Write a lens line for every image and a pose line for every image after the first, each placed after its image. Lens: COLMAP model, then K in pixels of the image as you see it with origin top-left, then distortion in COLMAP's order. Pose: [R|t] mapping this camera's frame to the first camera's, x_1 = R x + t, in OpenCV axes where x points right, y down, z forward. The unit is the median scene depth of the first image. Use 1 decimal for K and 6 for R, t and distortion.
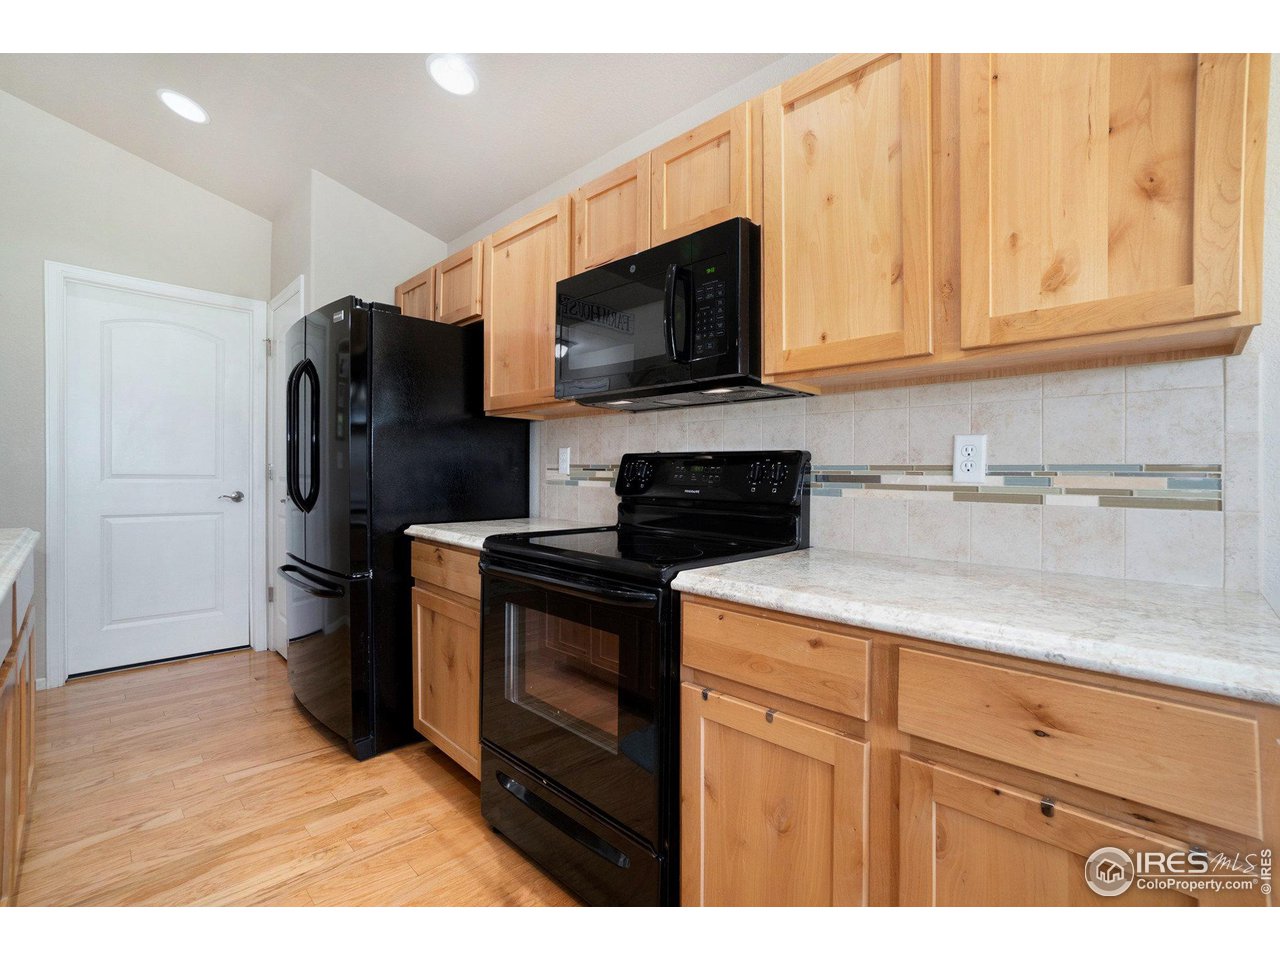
lens RADIAL K [[586.2, 0, 639.9], [0, 586.2, 478.5], [0, 0, 1]] dist [0.001833, 0.000483]
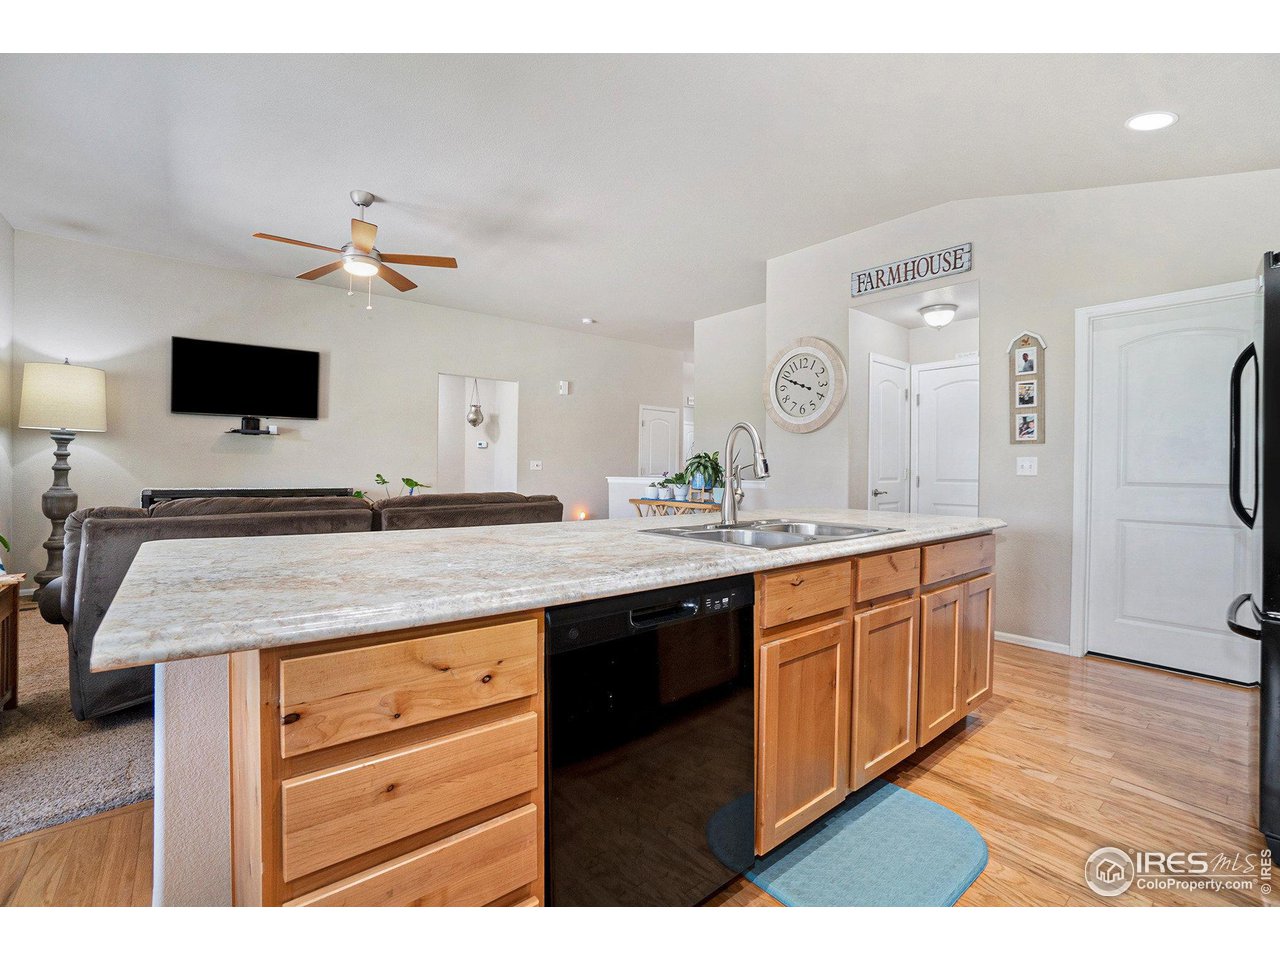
lens RADIAL K [[586.2, 0, 641.7], [0, 586.2, 476.1], [0, 0, 1]] dist [0.001833, 0.000483]
pose [[-0.114246, -0.005630, -0.993437, 0.385393], [-0.019679, 0.999801, -0.003403, 0.003735], [0.993258, 0.019161, -0.114334, 0.287478]]
